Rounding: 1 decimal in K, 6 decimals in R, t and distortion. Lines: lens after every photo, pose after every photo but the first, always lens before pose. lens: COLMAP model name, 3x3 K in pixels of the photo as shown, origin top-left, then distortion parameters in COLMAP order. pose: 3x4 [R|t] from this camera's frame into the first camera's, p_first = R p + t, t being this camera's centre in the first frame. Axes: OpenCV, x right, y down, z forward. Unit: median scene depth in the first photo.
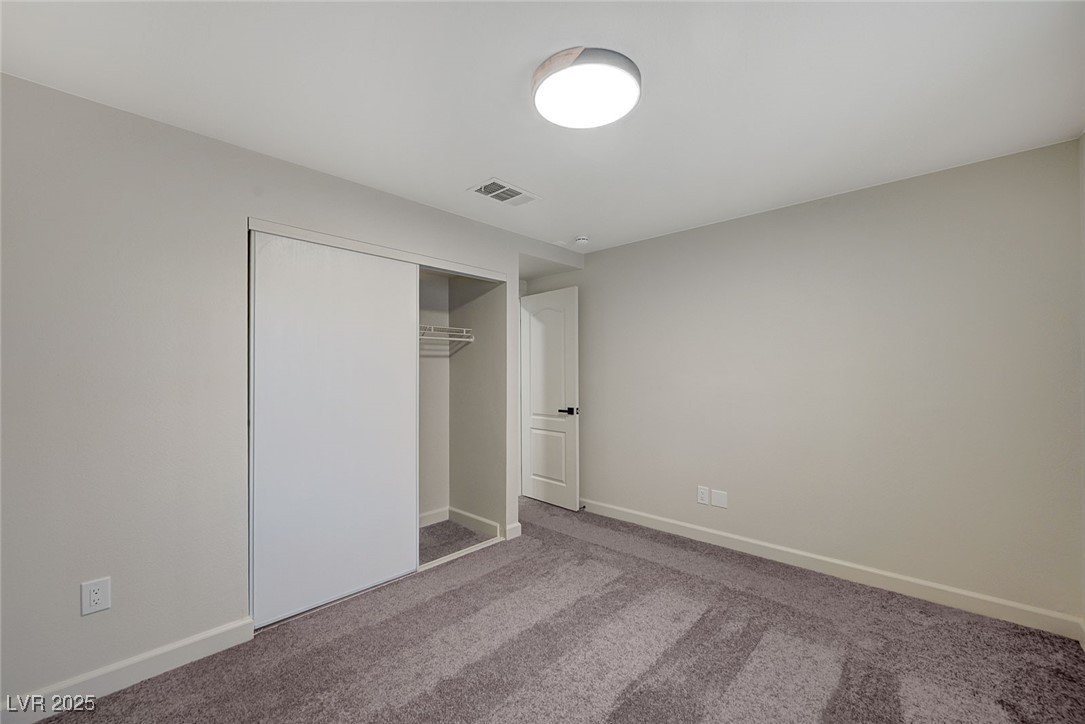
lens RADIAL K [[434.9, 0, 540.0], [0, 434.9, 367.0], [0, 0, 1]] dist [-0.000763, 0.000200]
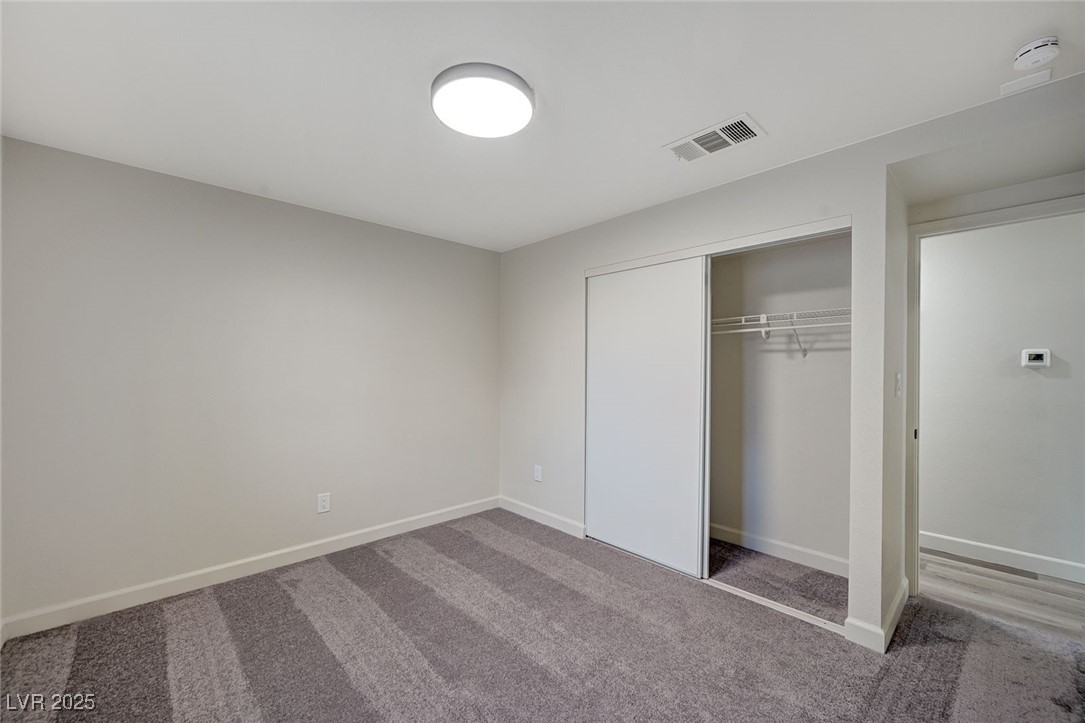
lens RADIAL K [[434.9, 0, 540.0], [0, 434.9, 366.5], [0, 0, 1]] dist [-0.000763, 0.000200]
pose [[-0.057017, 0.000889, -0.998373, 0.677014], [0.005690, 0.999984, 0.000565, 0.001293], [0.998357, -0.005648, -0.057021, 0.696372]]
